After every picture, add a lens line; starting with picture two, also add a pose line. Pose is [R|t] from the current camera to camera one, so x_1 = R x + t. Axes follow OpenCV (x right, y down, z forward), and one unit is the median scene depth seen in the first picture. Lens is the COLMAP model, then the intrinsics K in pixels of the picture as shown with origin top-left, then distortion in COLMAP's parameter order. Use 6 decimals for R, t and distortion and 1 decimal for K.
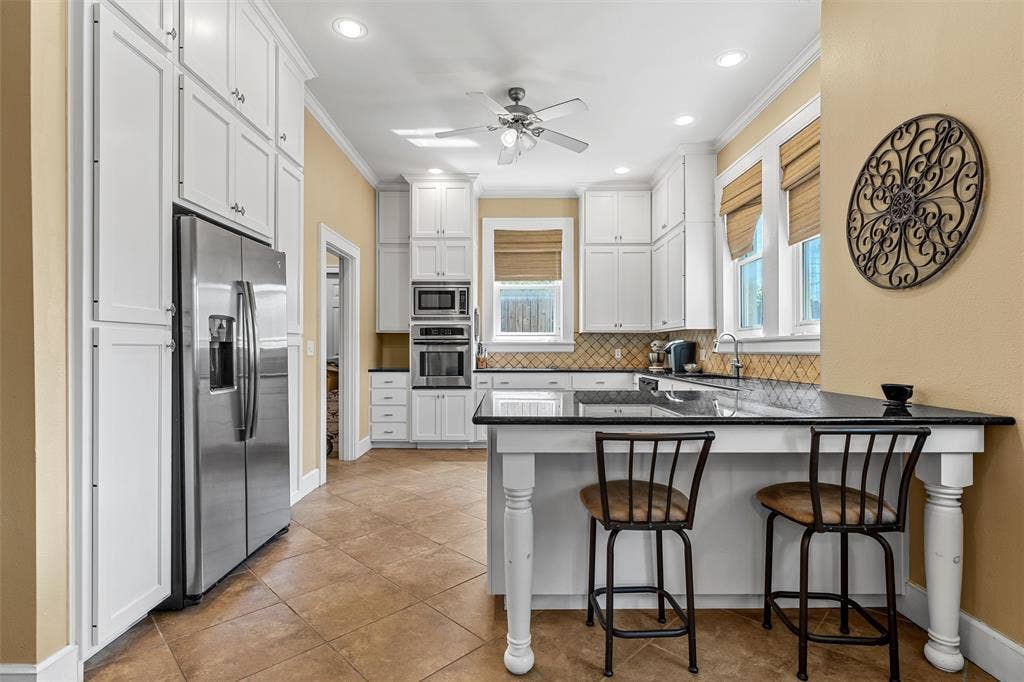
lens RADIAL K [[518.1, 0, 511.1], [0, 518.1, 346.4], [0, 0, 1]] dist [-0.000109, -0.000168]
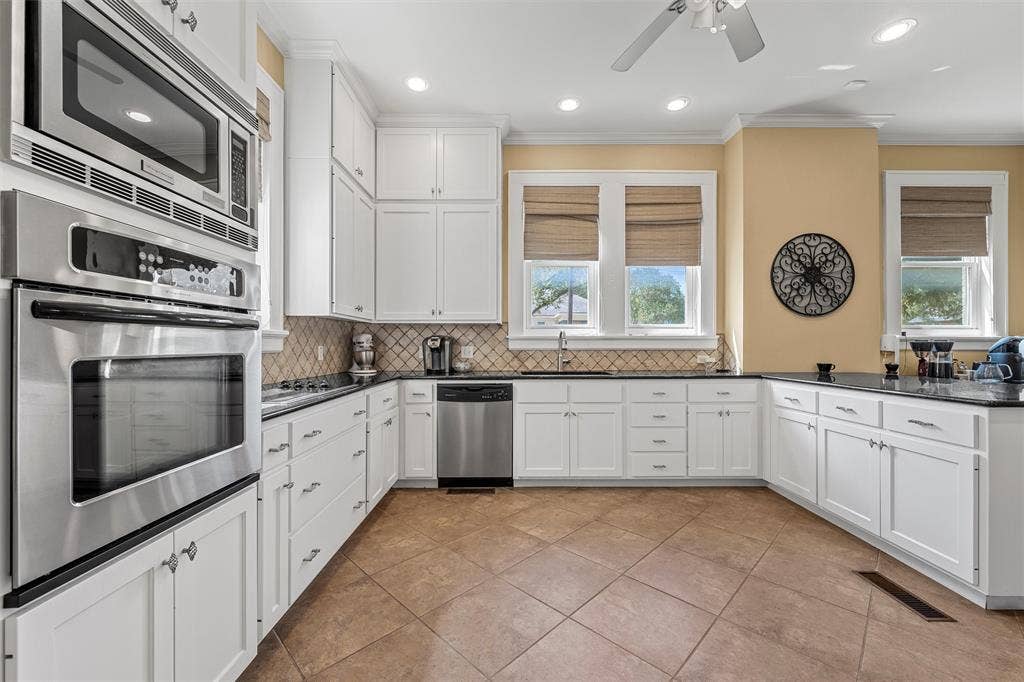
lens RADIAL K [[405.3, 0, 514.1], [0, 405.3, 346.0], [0, 0, 1]] dist [-0.000656, -0.000143]
pose [[-0.015209, 0.000261, 0.999884, -0.795572], [-0.004905, 0.999988, -0.000336, 0.012351], [-0.999872, -0.004910, -0.015207, 2.170847]]
